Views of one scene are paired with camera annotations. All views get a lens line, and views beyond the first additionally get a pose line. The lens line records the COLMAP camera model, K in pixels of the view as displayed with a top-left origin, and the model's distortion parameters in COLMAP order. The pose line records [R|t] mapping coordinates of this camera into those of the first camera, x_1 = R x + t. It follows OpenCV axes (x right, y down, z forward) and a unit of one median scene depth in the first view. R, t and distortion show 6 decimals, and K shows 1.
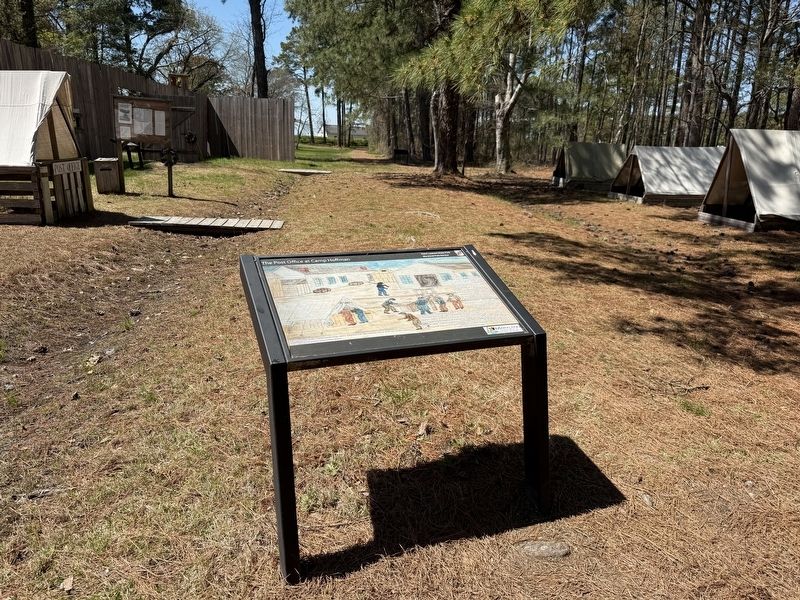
lens RADIAL K [[566.9, 0, 383.6], [0, 566.9, 310.1], [0, 0, 1]] dist [0.069647, -0.119749]
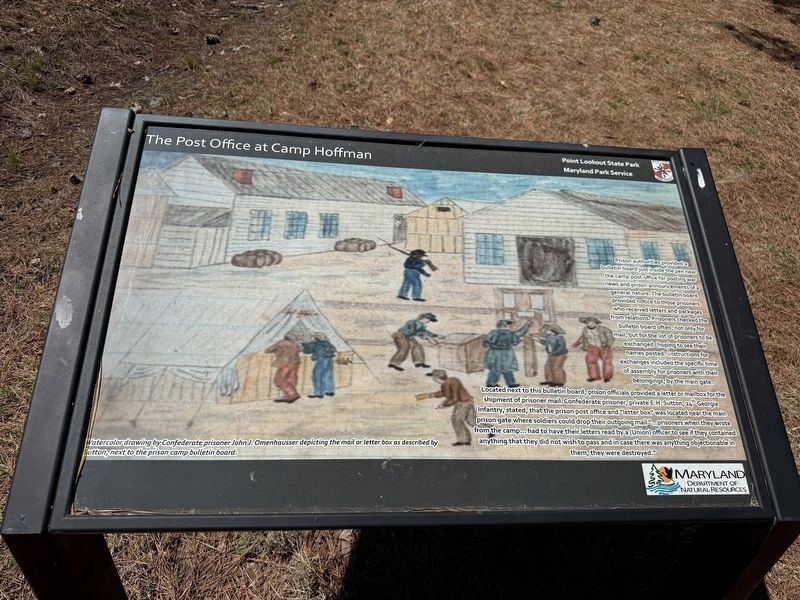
lens RADIAL K [[566.9, 0, 383.6], [0, 566.9, 310.1], [0, 0, 1]] dist [0.069647, -0.119749]
pose [[0.947478, 0.268987, -0.173009, 0.051149], [-0.162549, 0.870888, 0.463824, -0.195107], [0.275434, -0.411340, 0.868870, 0.645804]]
